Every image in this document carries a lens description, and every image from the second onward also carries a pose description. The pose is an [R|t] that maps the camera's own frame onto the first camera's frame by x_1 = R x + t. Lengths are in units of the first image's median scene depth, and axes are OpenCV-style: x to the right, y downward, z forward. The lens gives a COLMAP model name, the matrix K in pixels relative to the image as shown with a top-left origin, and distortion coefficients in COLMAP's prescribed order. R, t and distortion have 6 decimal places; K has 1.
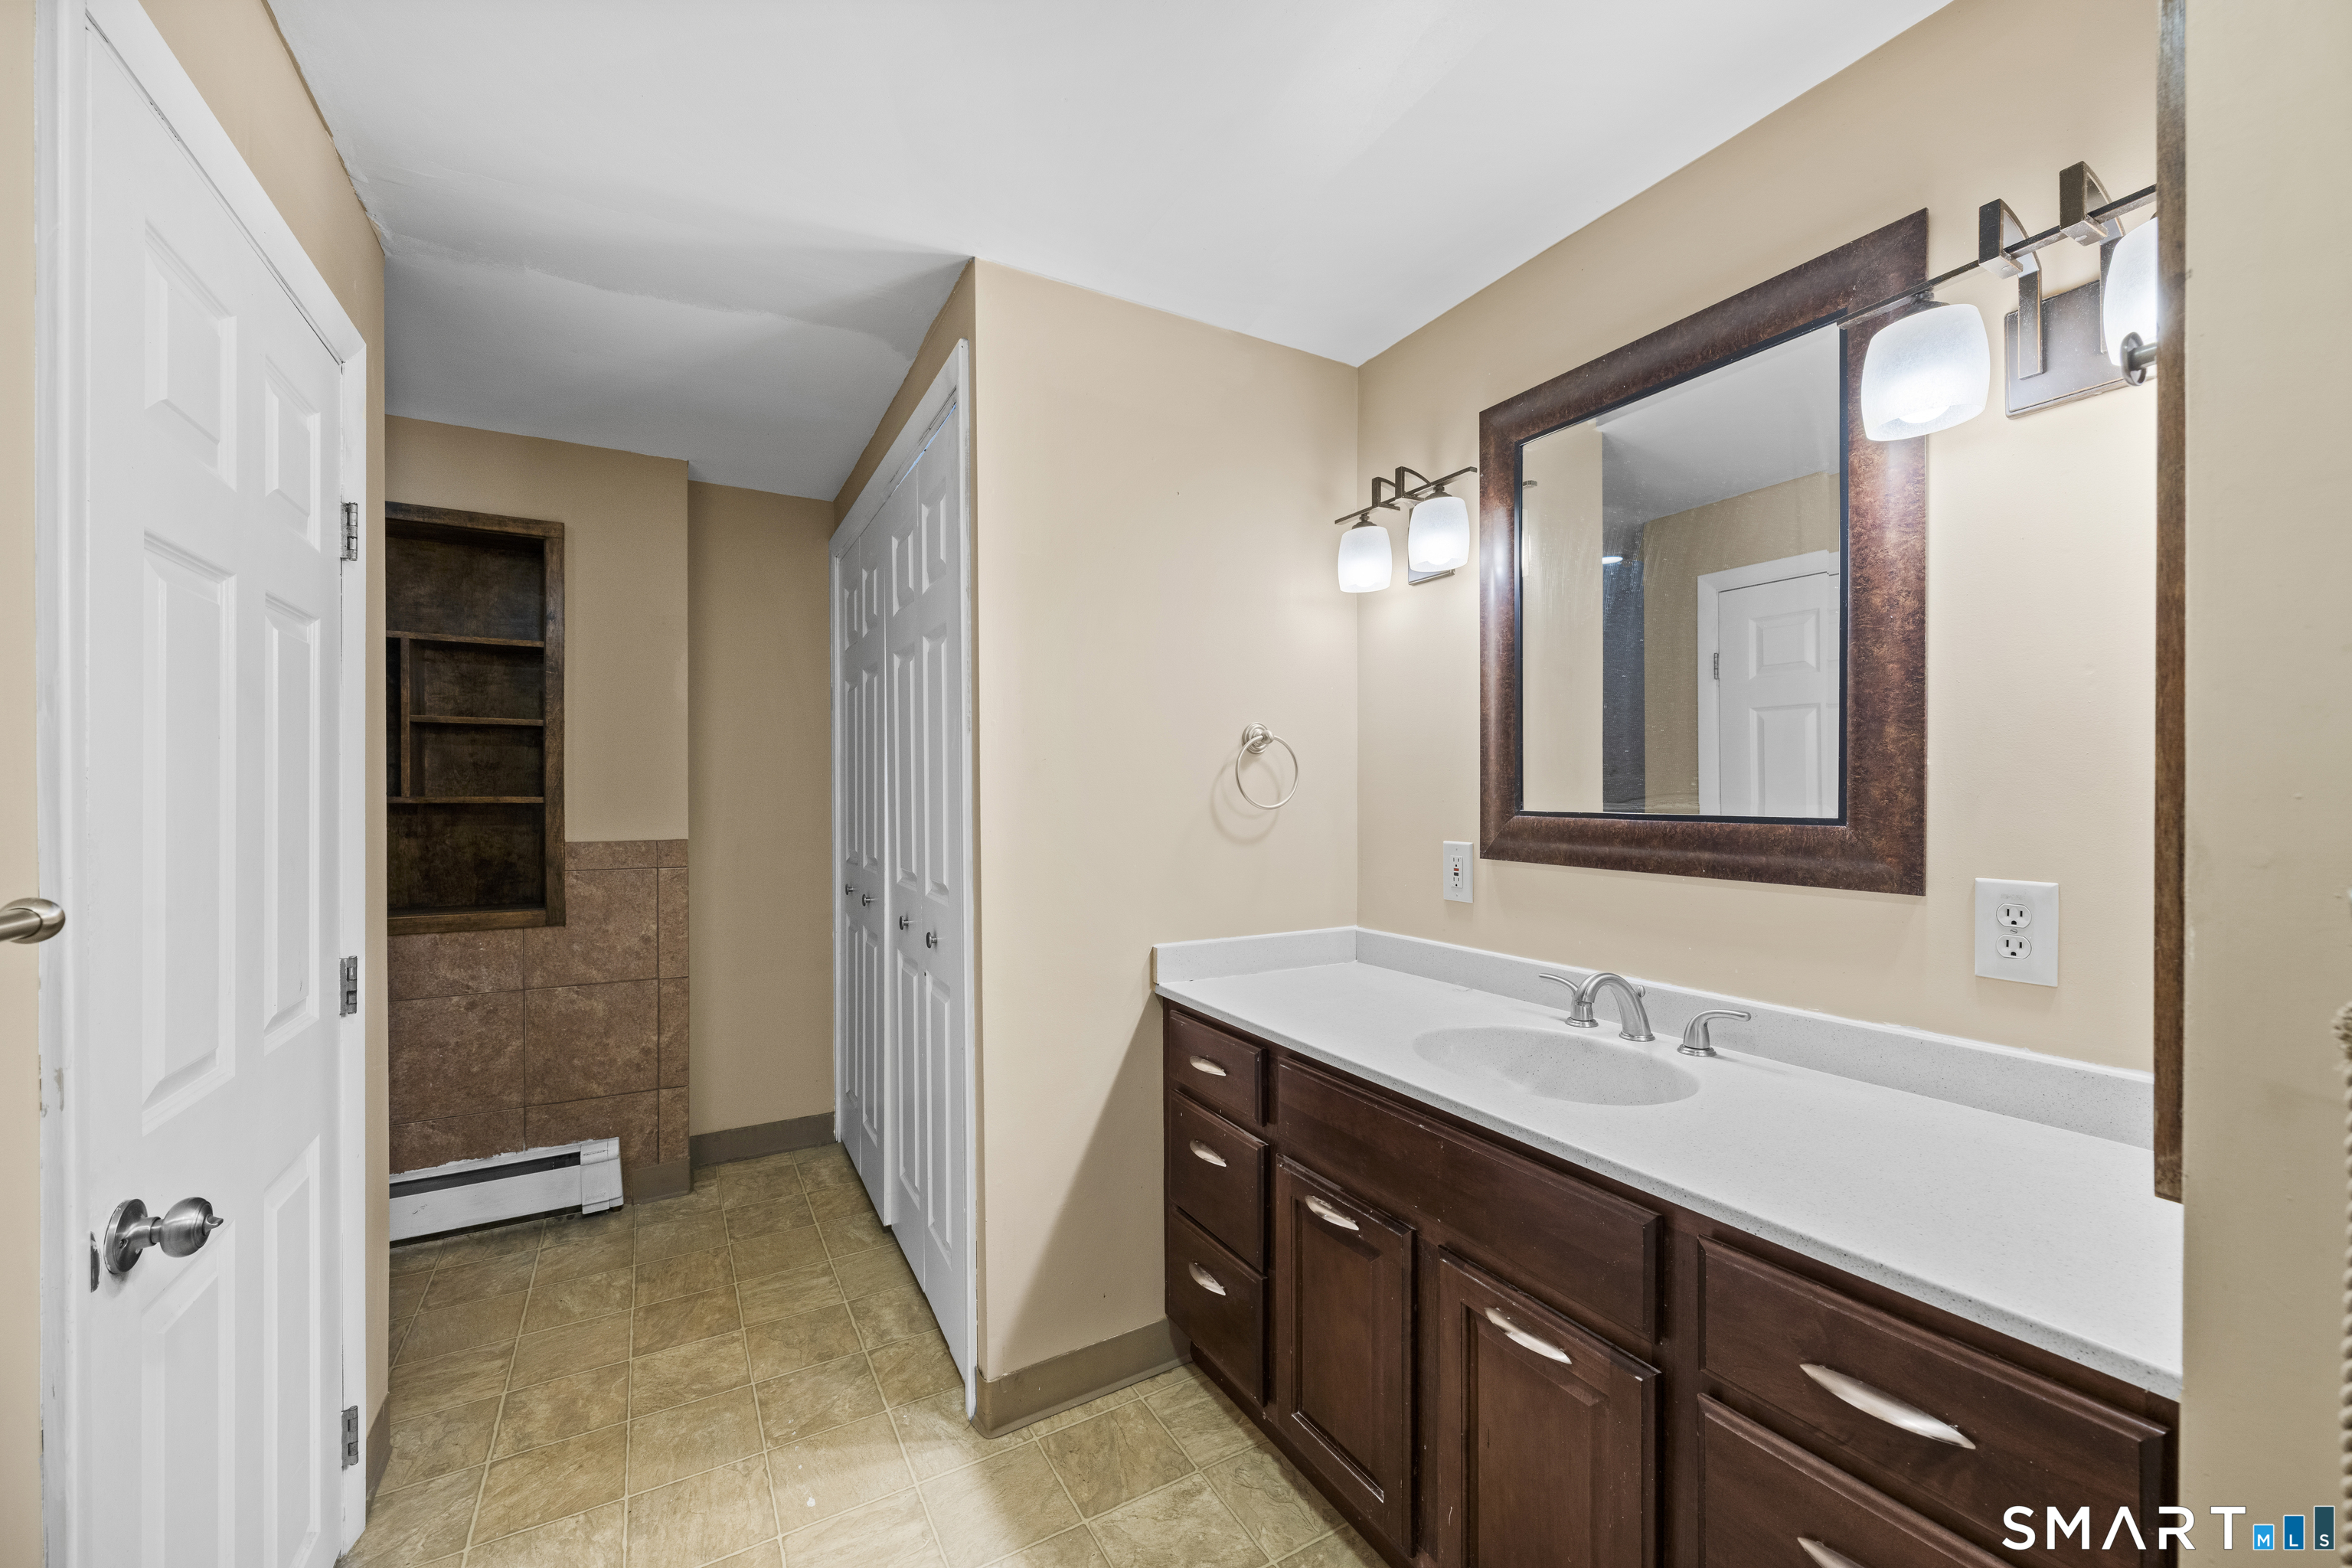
lens RADIAL K [[953.5, 0, 1194.7], [0, 953.5, 794.5], [0, 0, 1]] dist [-0.002026, -0.000614]
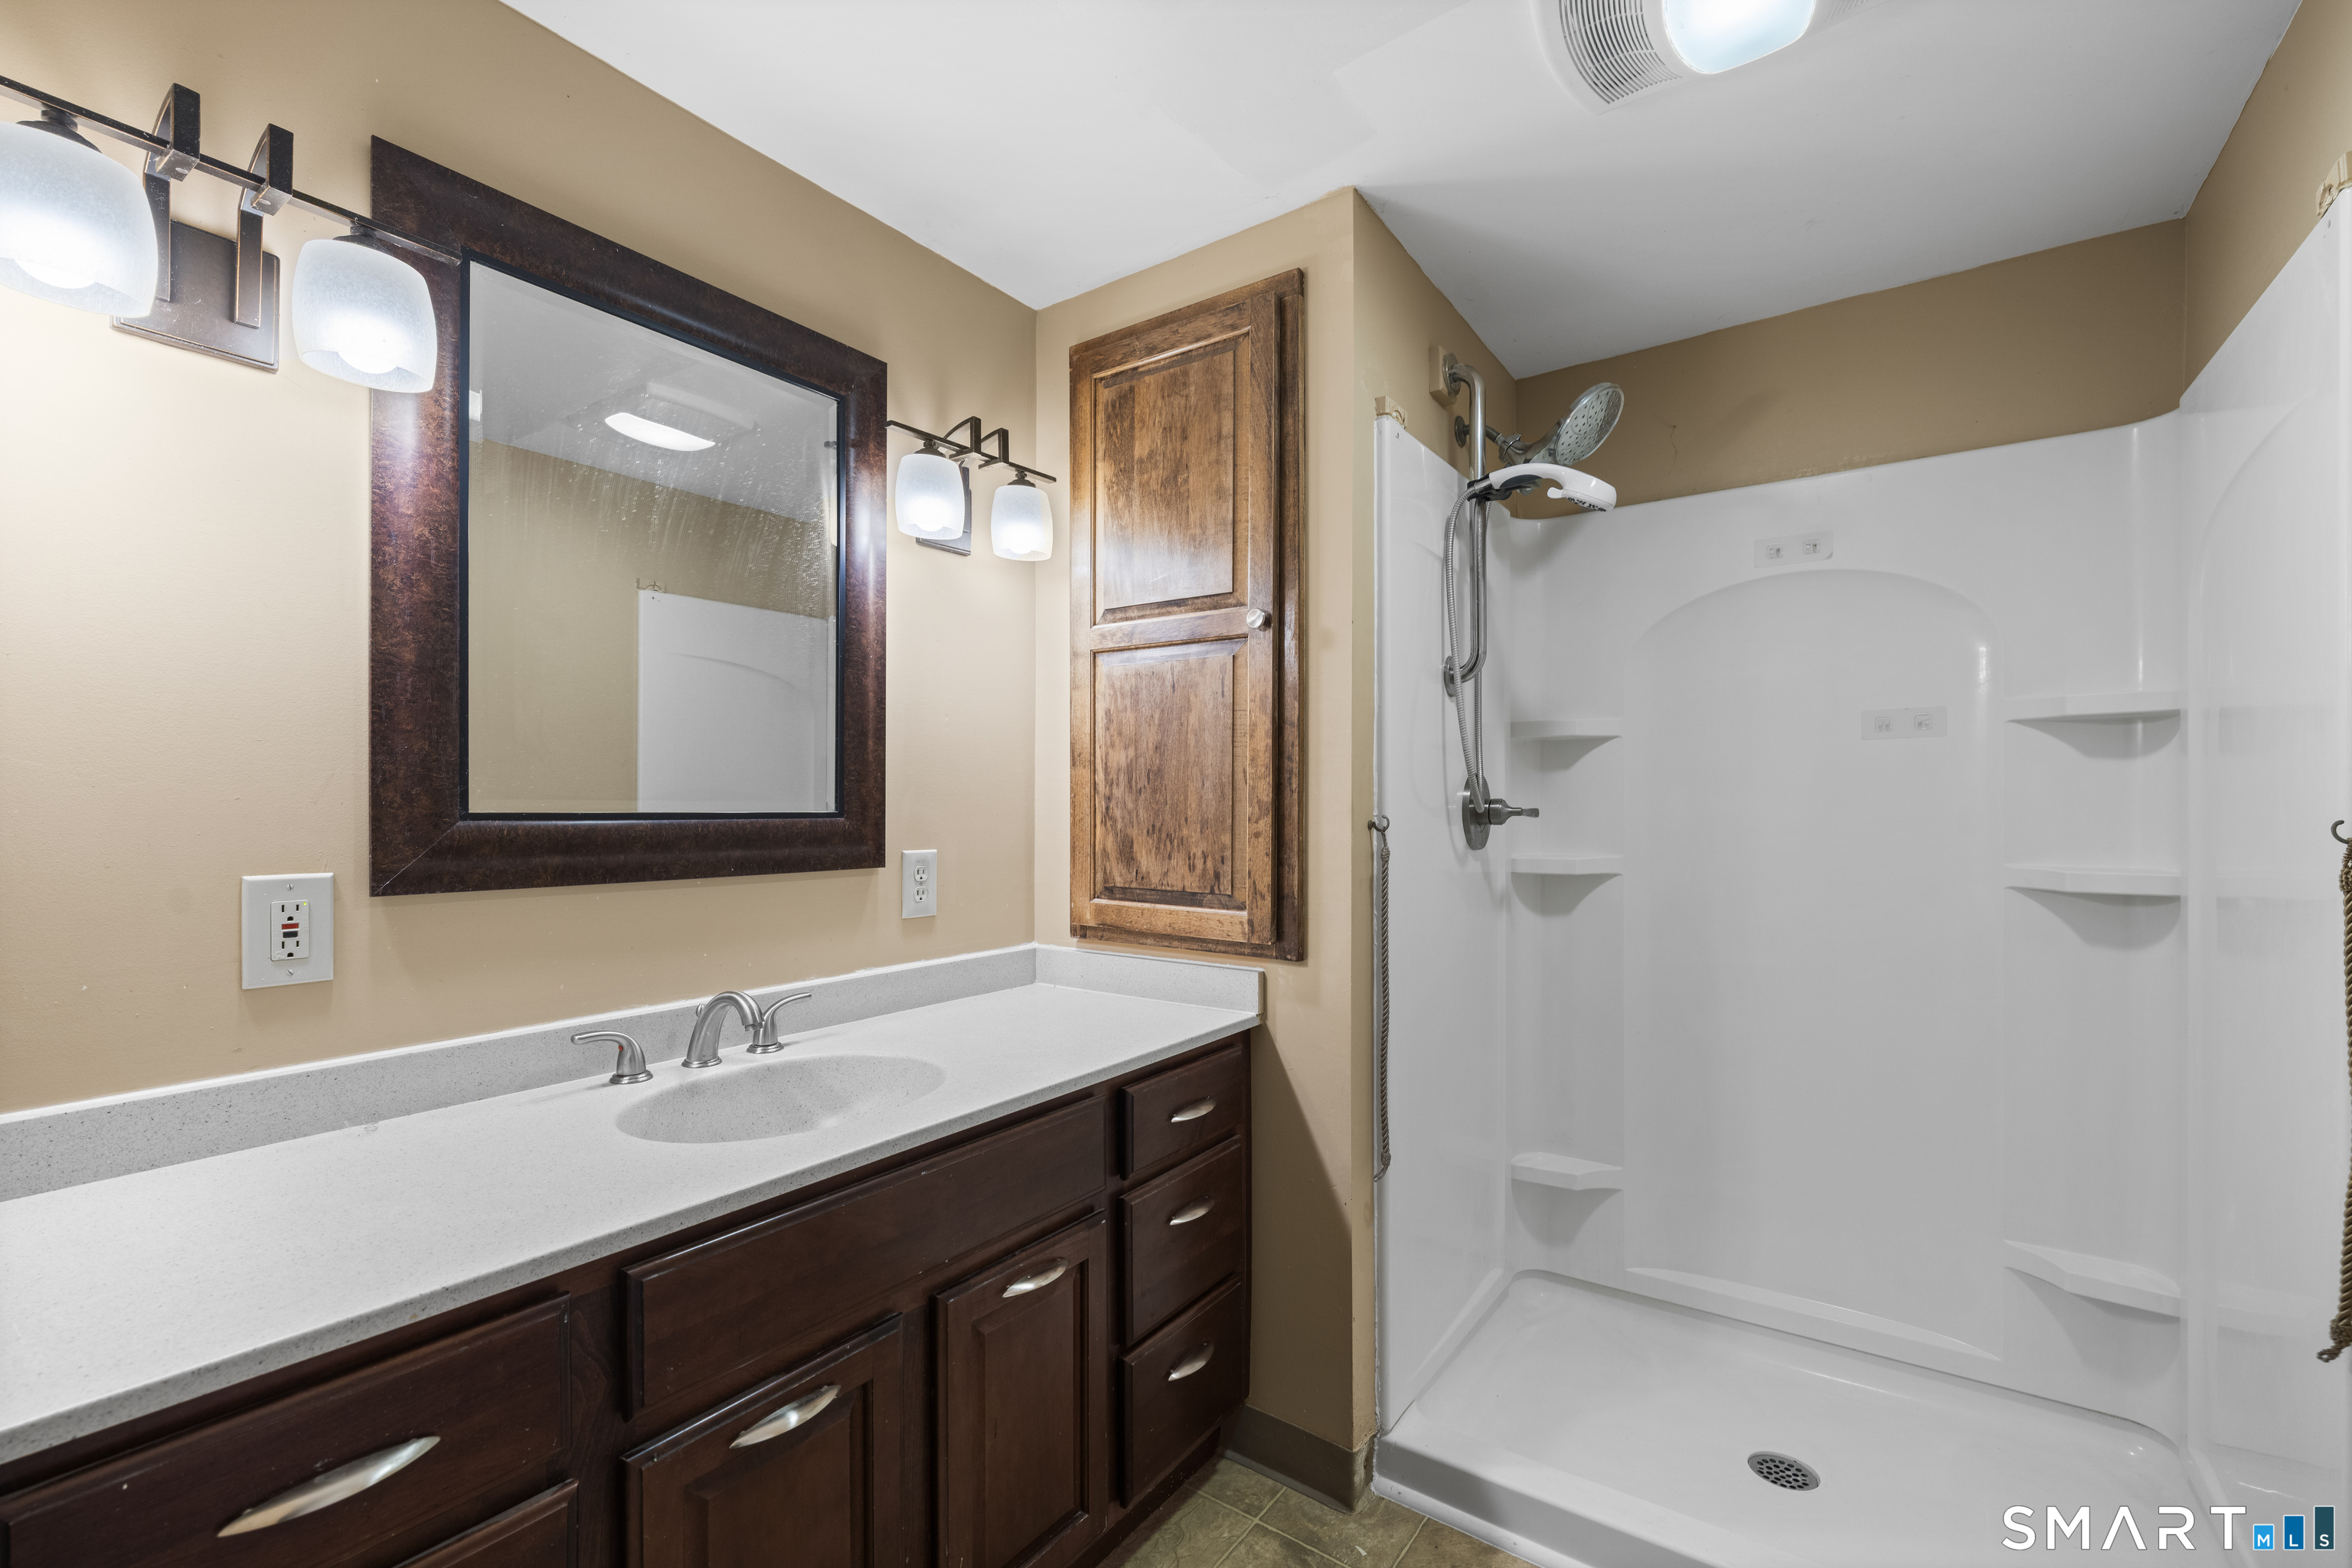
lens RADIAL K [[1000.7, 0, 1185.4], [0, 1000.7, 793.0], [0, 0, 1]] dist [0.001799, 0.000043]
pose [[-0.429344, 0.008332, 0.903103, -0.621729], [0.000164, 0.999958, -0.009147, 0.012015], [-0.903141, -0.003780, -0.429327, 1.074466]]
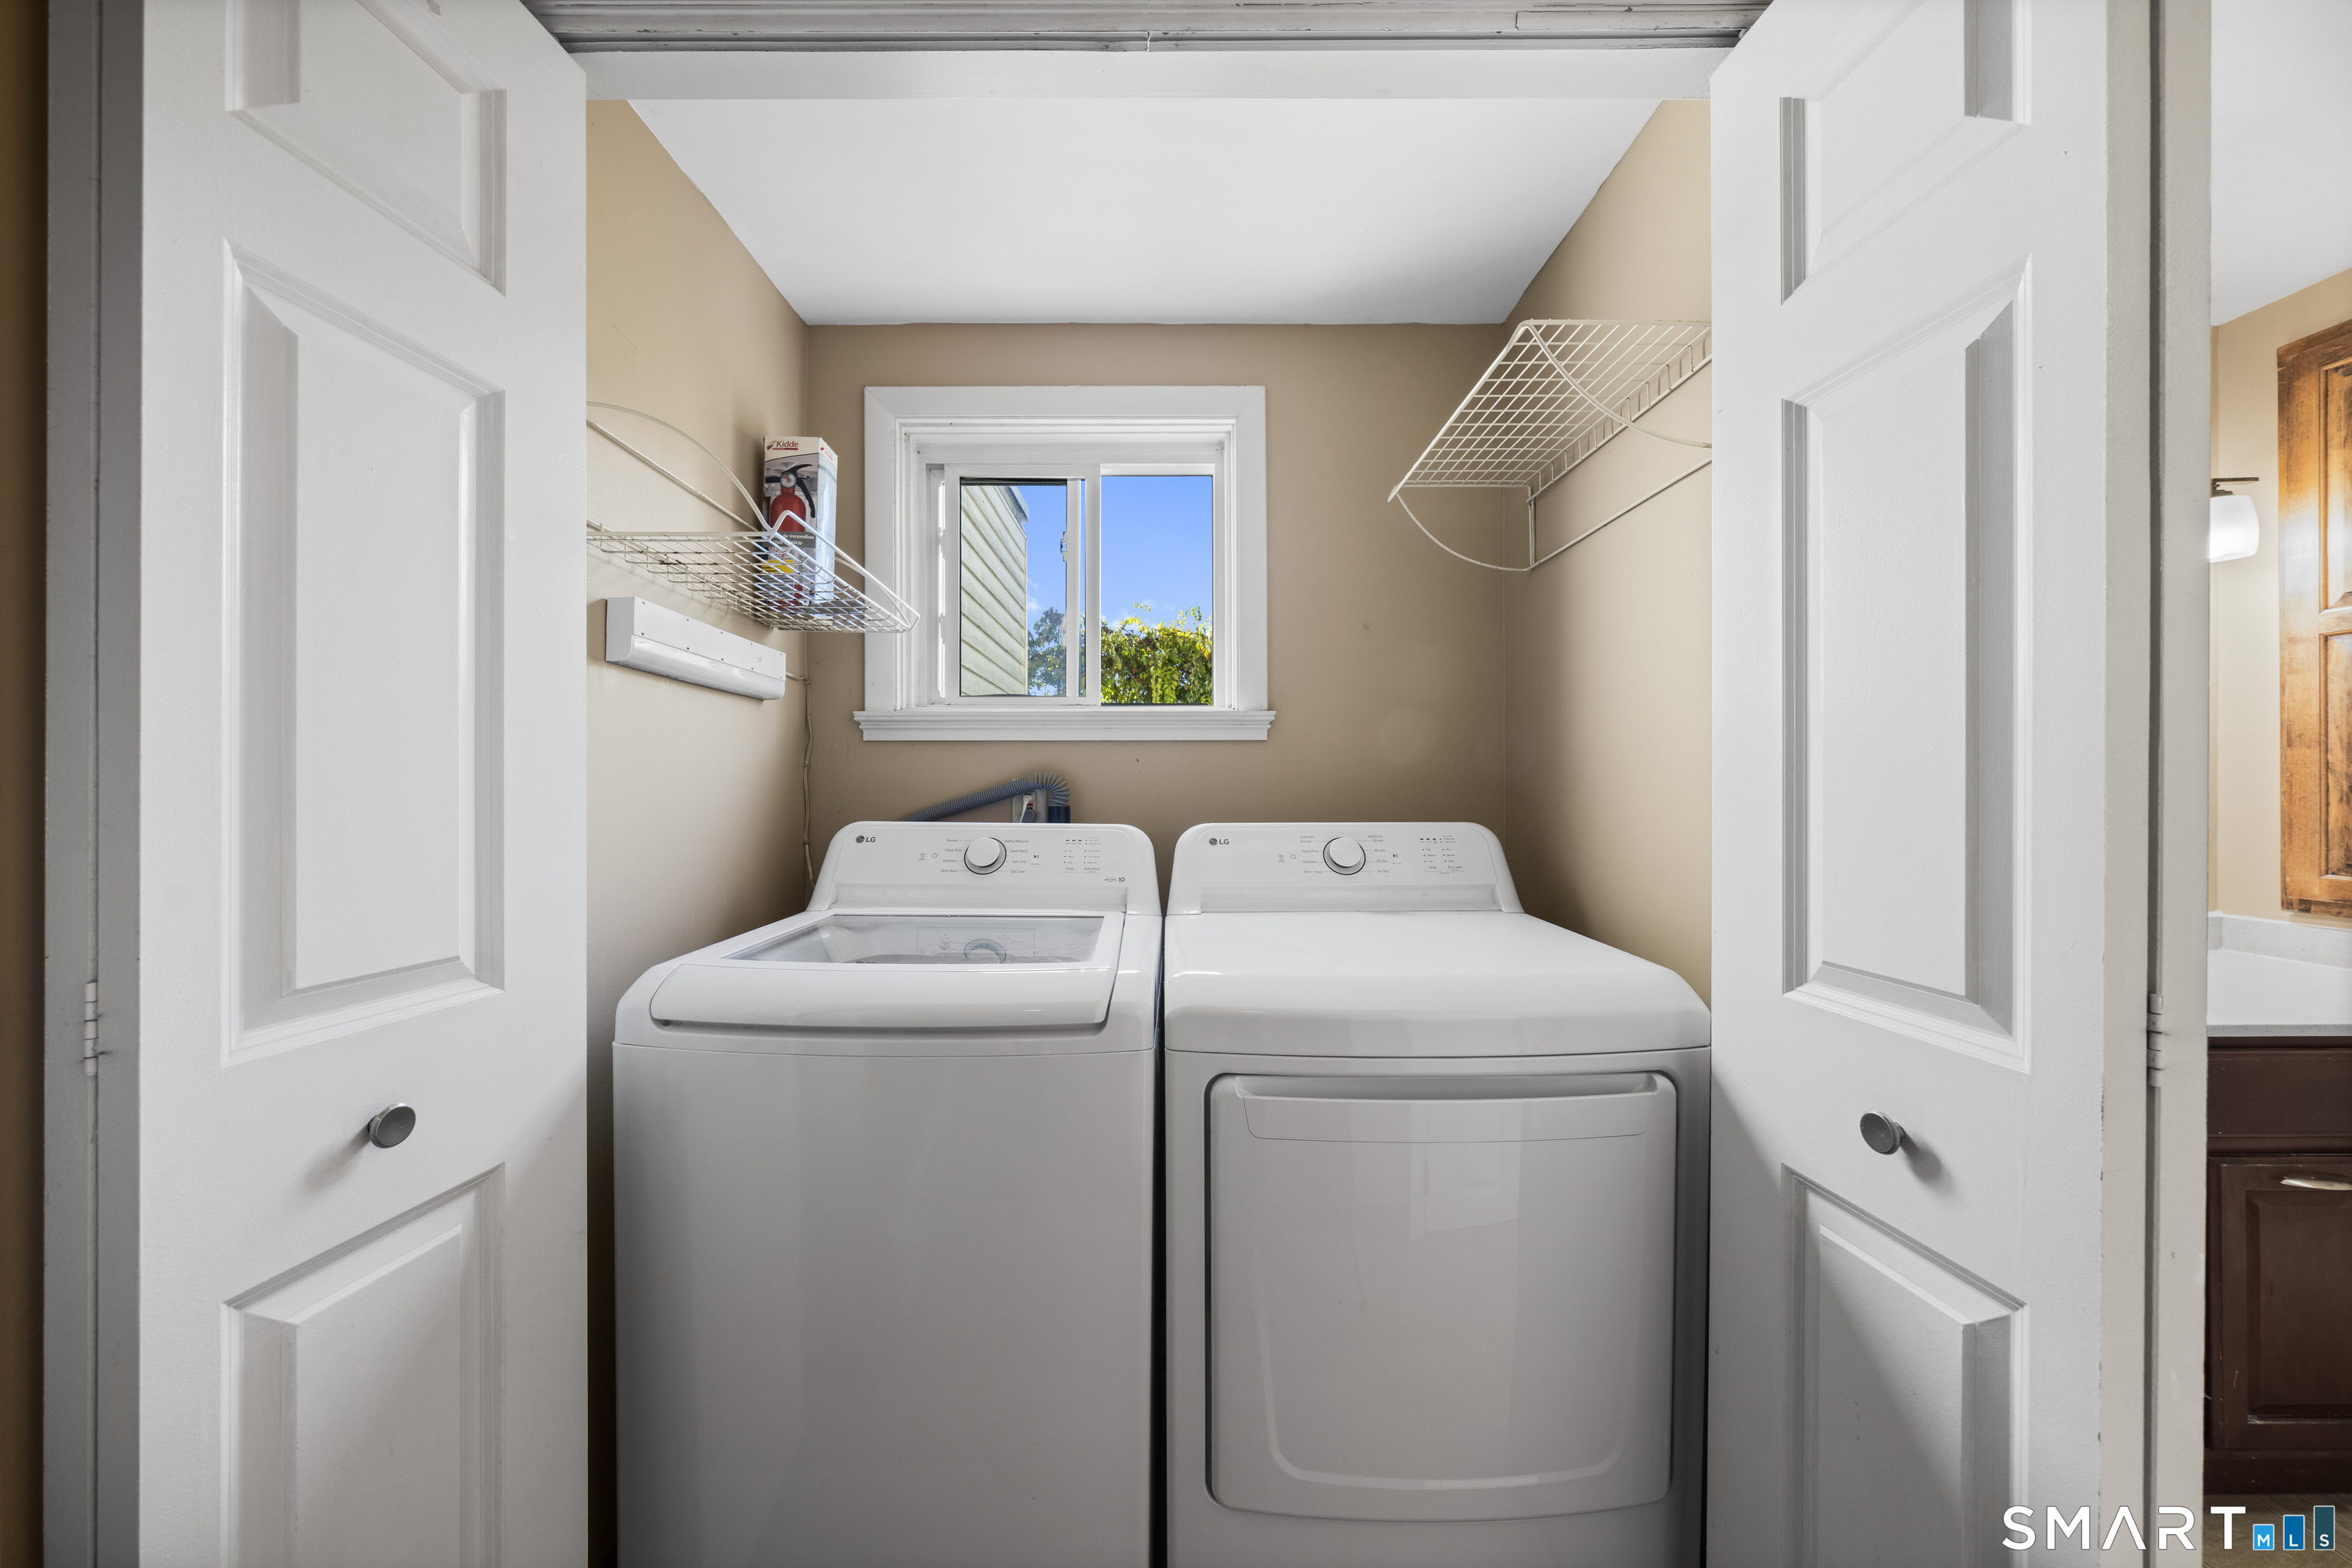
lens RADIAL K [[825.1, 0, 1163.5], [0, 825.1, 787.0], [0, 0, 1]] dist [-0.002571, 0.000227]
pose [[0.462645, 0.003320, 0.886537, -0.938936], [0.000470, 0.999992, -0.003990, 0.020068], [-0.886543, 0.002263, 0.462640, 1.356704]]
